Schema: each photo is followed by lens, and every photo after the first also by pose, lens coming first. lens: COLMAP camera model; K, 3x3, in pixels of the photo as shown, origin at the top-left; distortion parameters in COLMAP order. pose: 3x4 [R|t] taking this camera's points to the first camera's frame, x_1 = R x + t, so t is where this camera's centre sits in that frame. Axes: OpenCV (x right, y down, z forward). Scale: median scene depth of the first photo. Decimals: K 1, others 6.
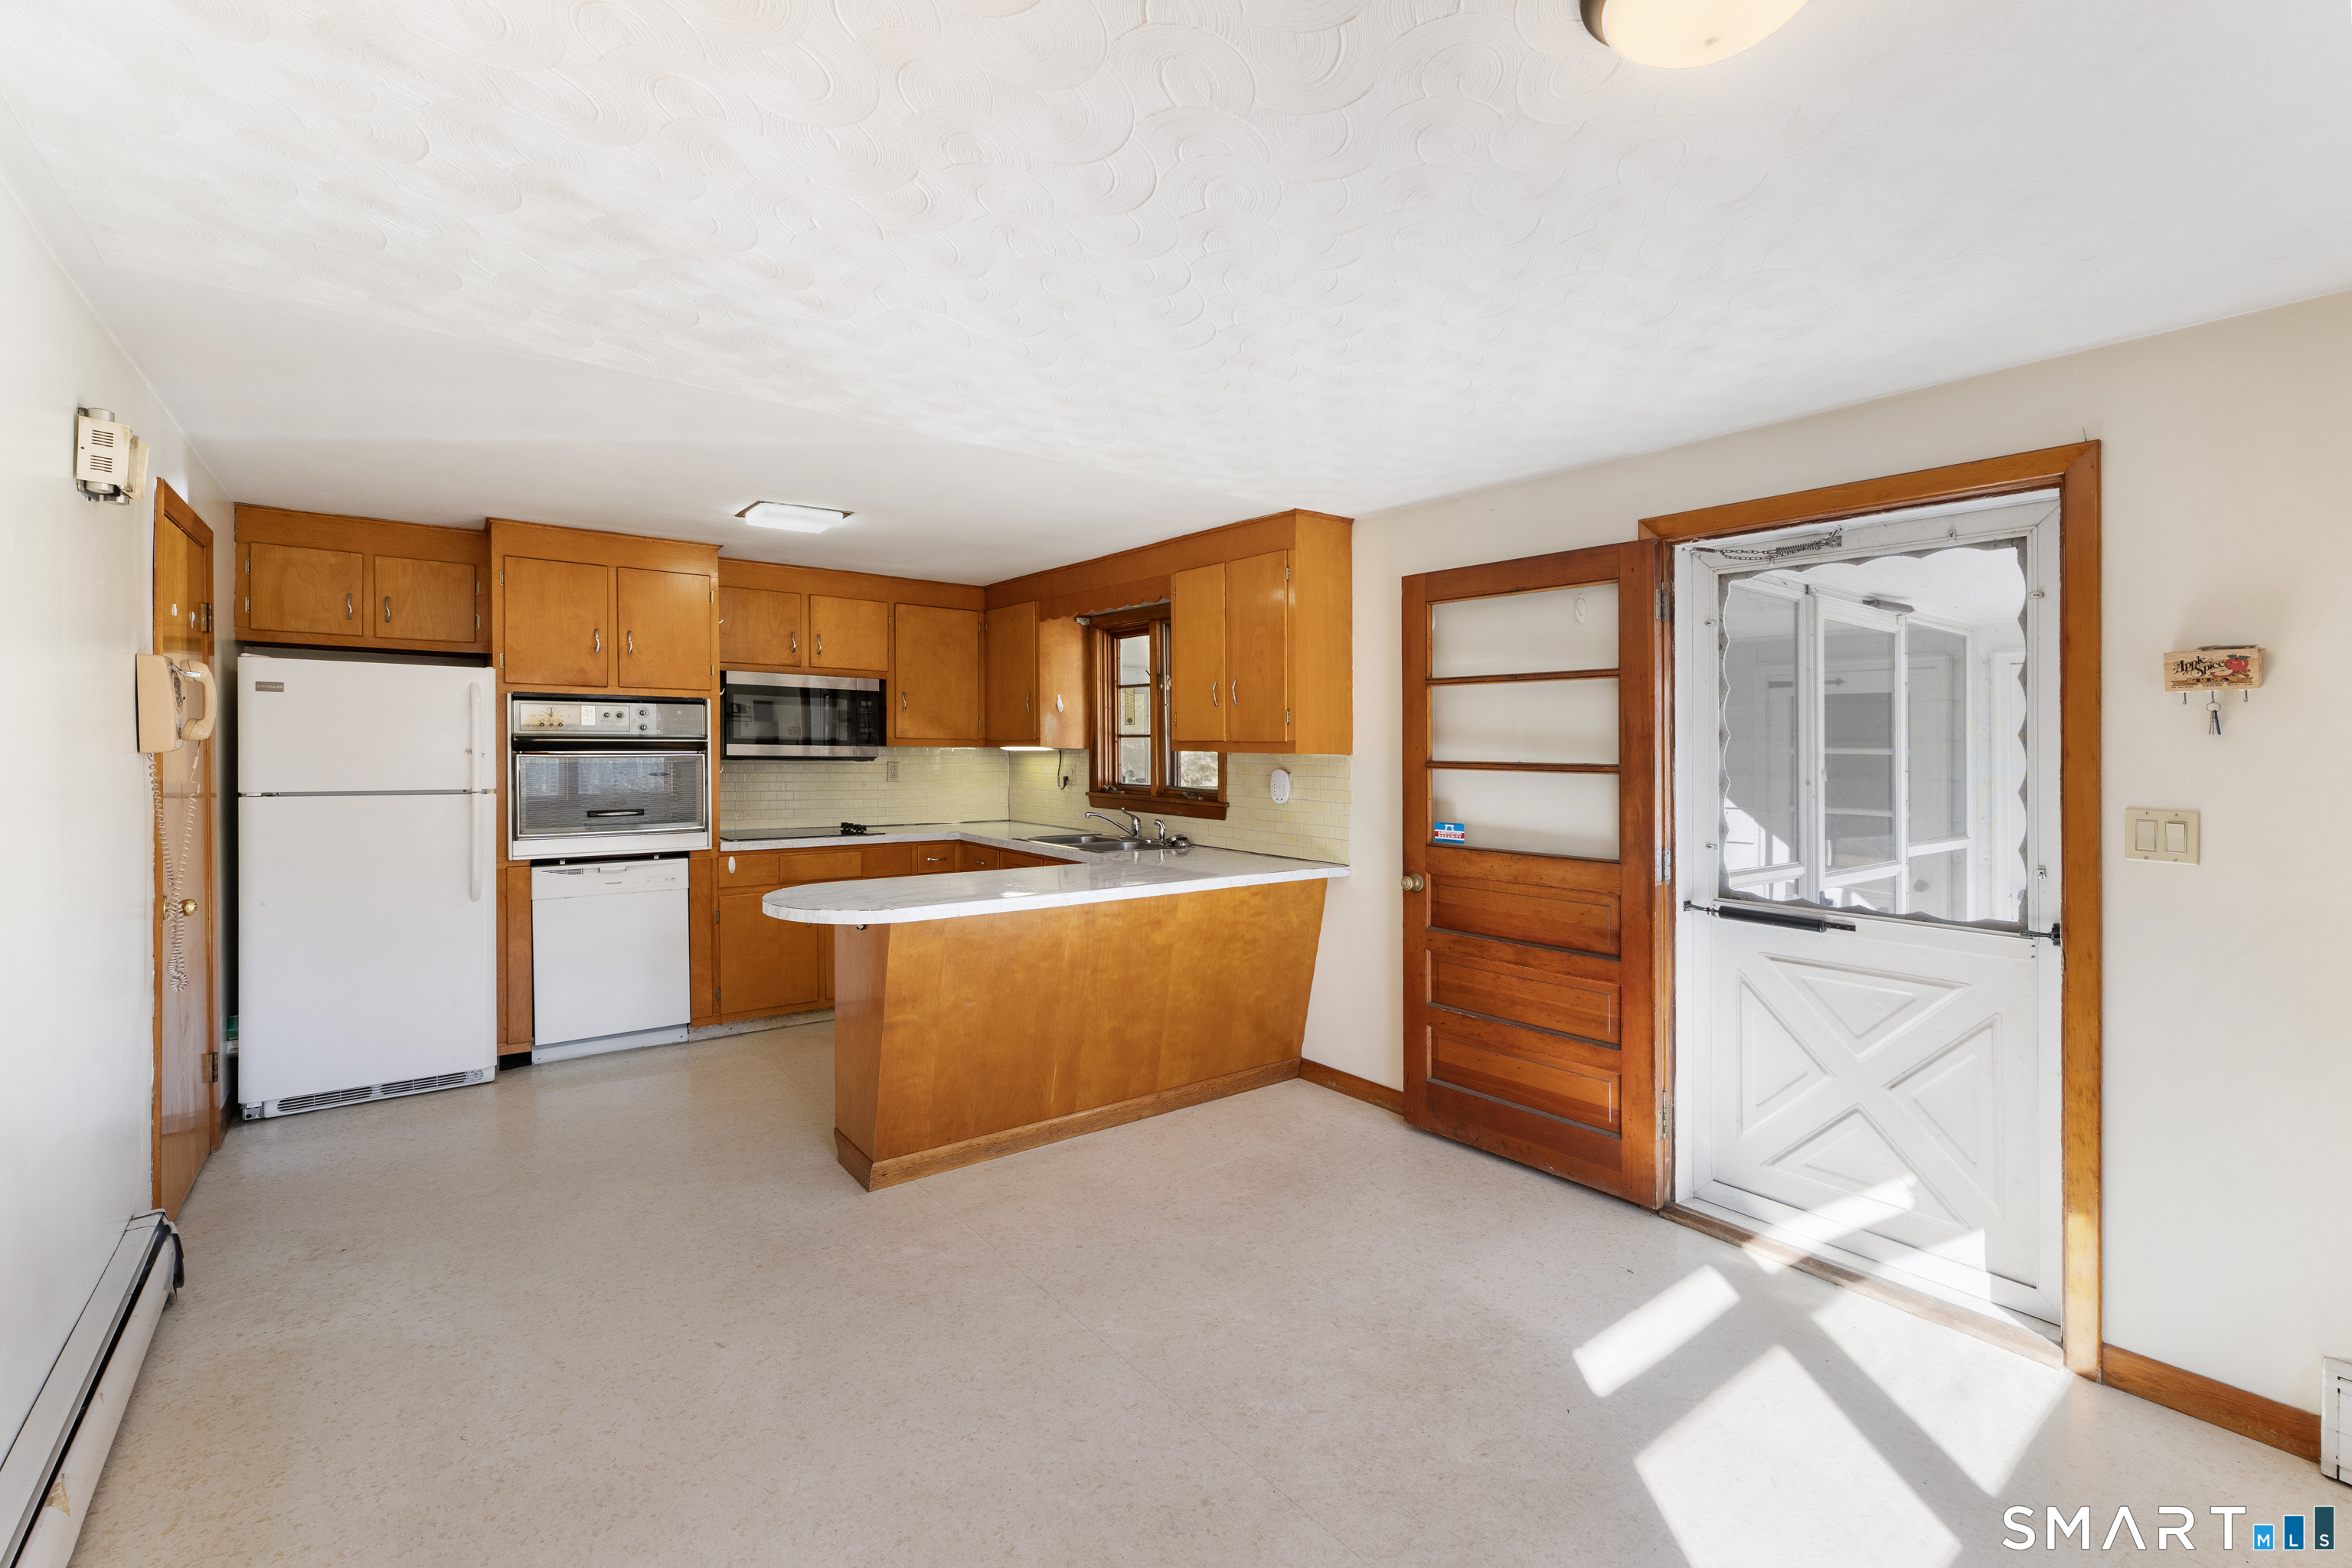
lens RADIAL K [[1017.7, 0, 1179.4], [0, 1017.7, 738.0], [0, 0, 1]] dist [0.000904, 0.000193]
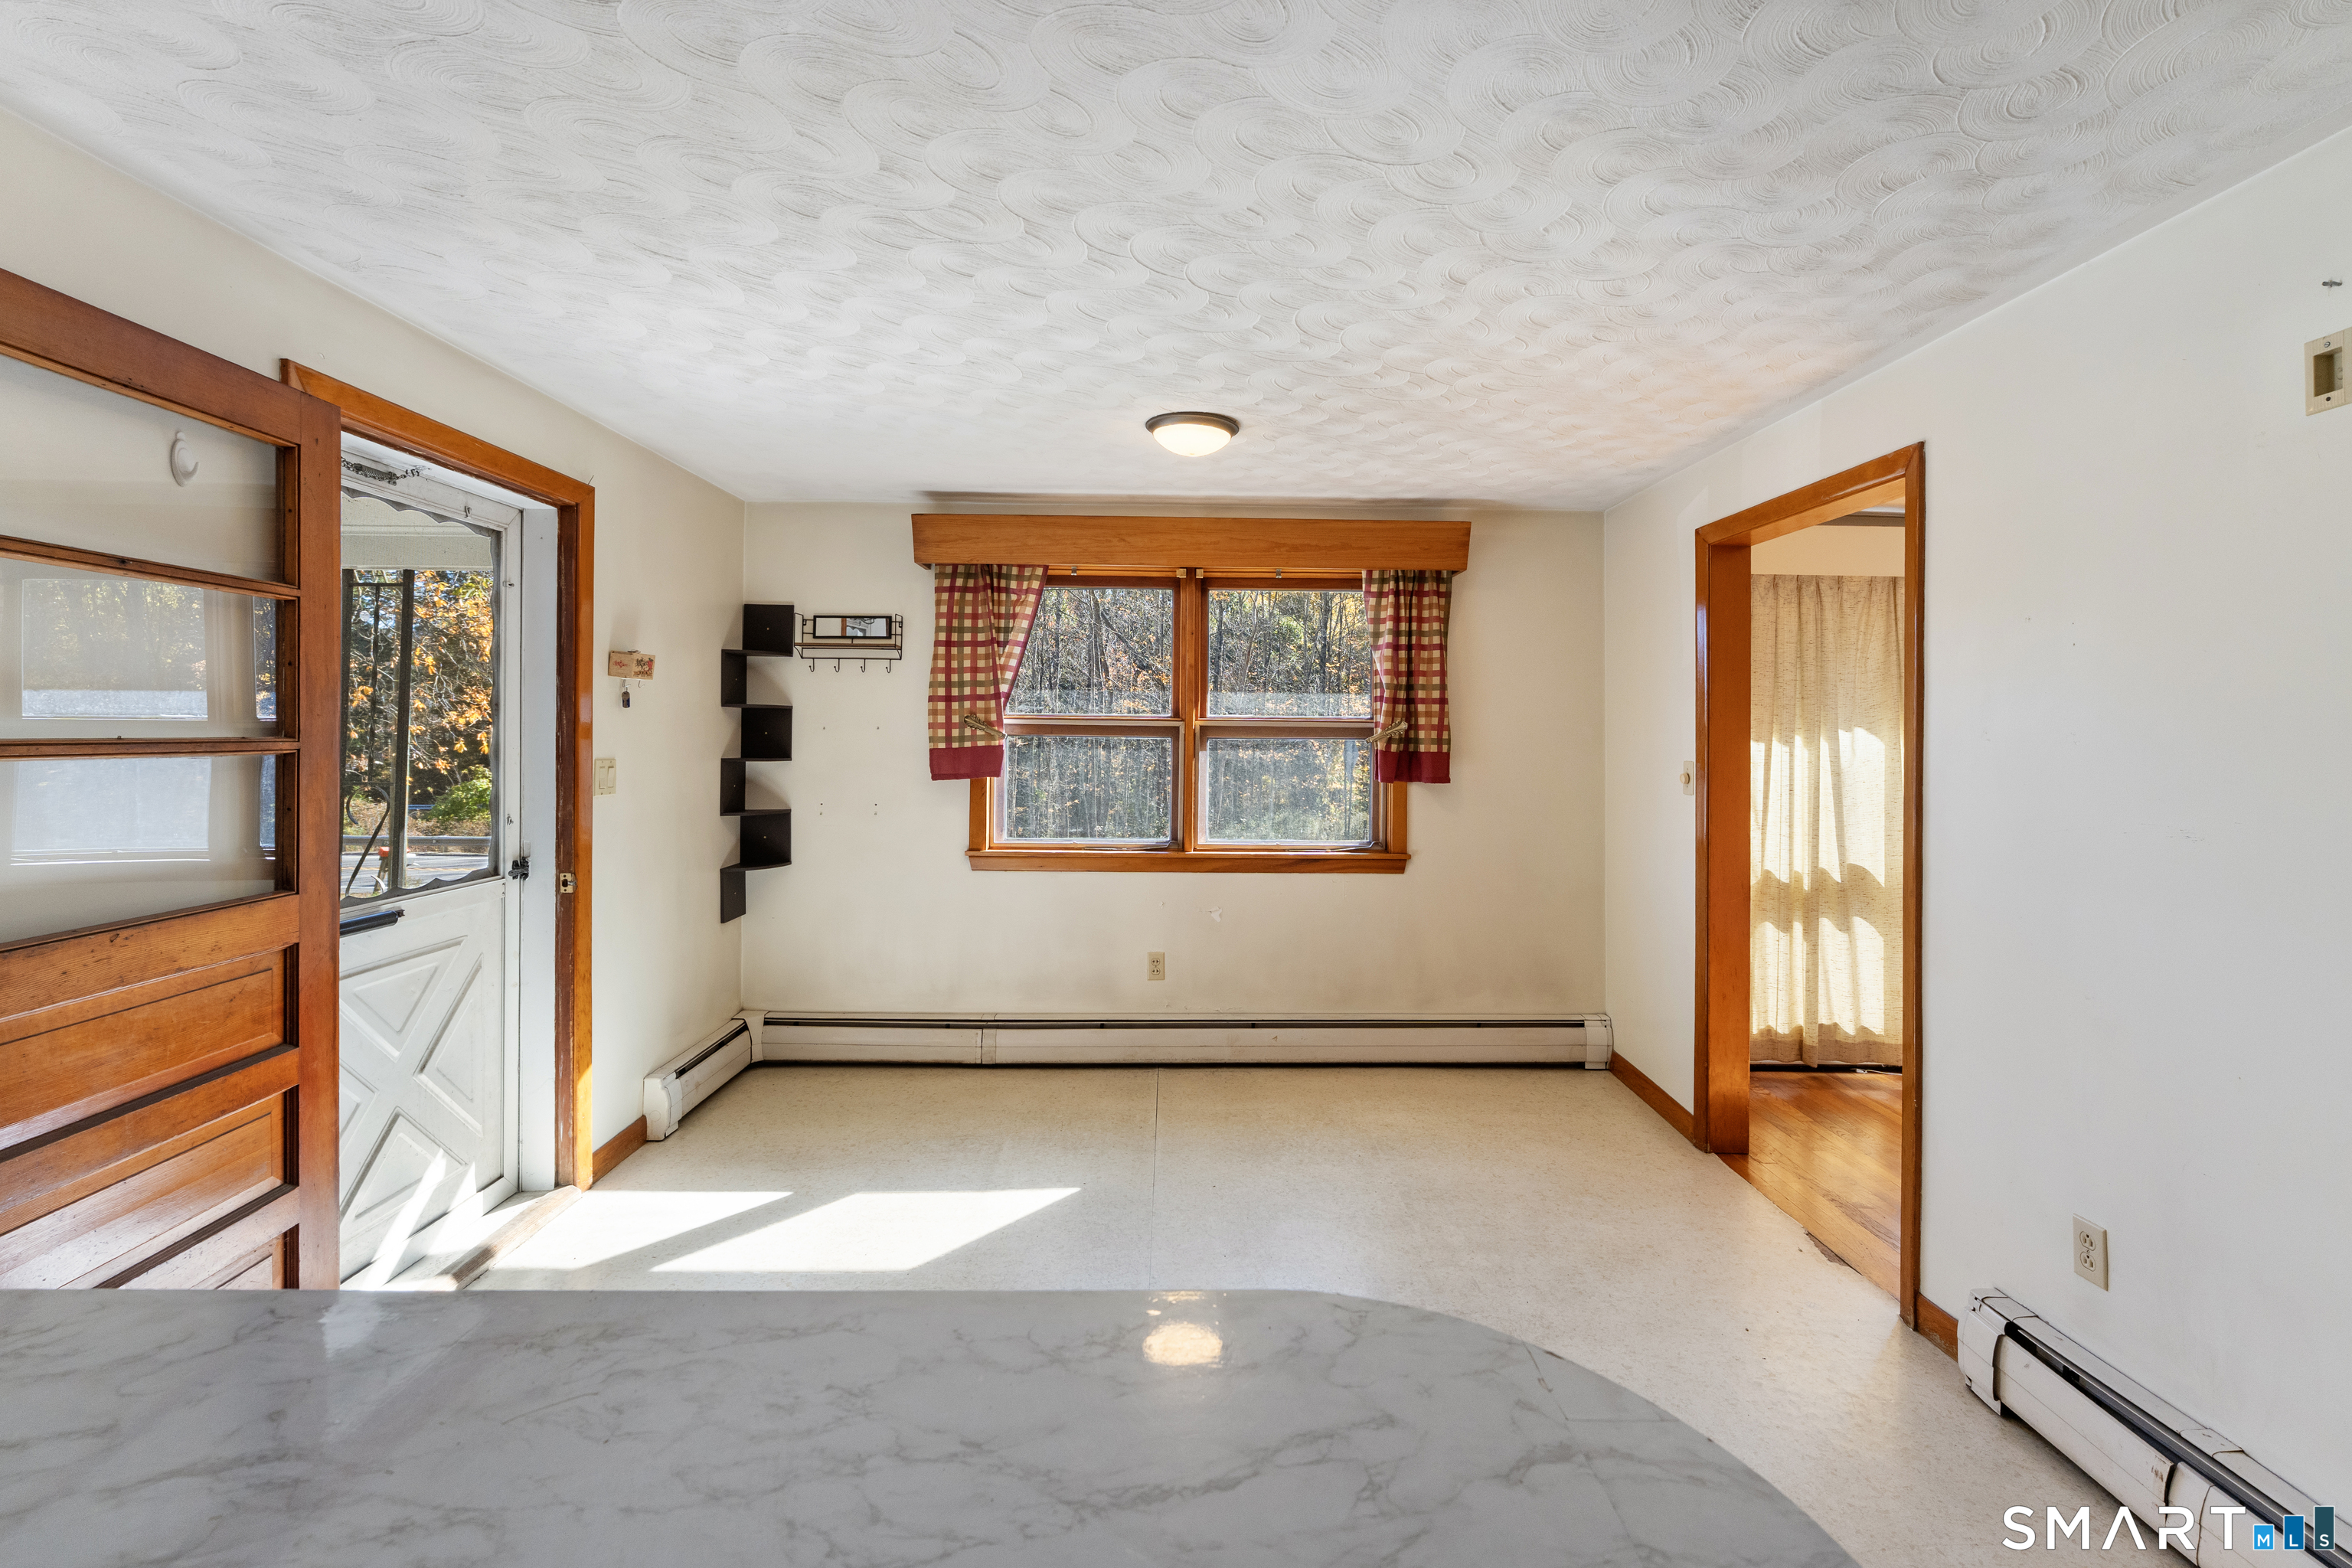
lens RADIAL K [[1017.7, 0, 1179.4], [0, 1017.7, 738.0], [0, 0, 1]] dist [0.000904, 0.000193]
pose [[-0.792799, -0.008269, 0.609427, -0.446729], [-0.007043, 0.999965, 0.004406, 0.023516], [-0.609443, -0.000799, -0.792830, 1.334629]]
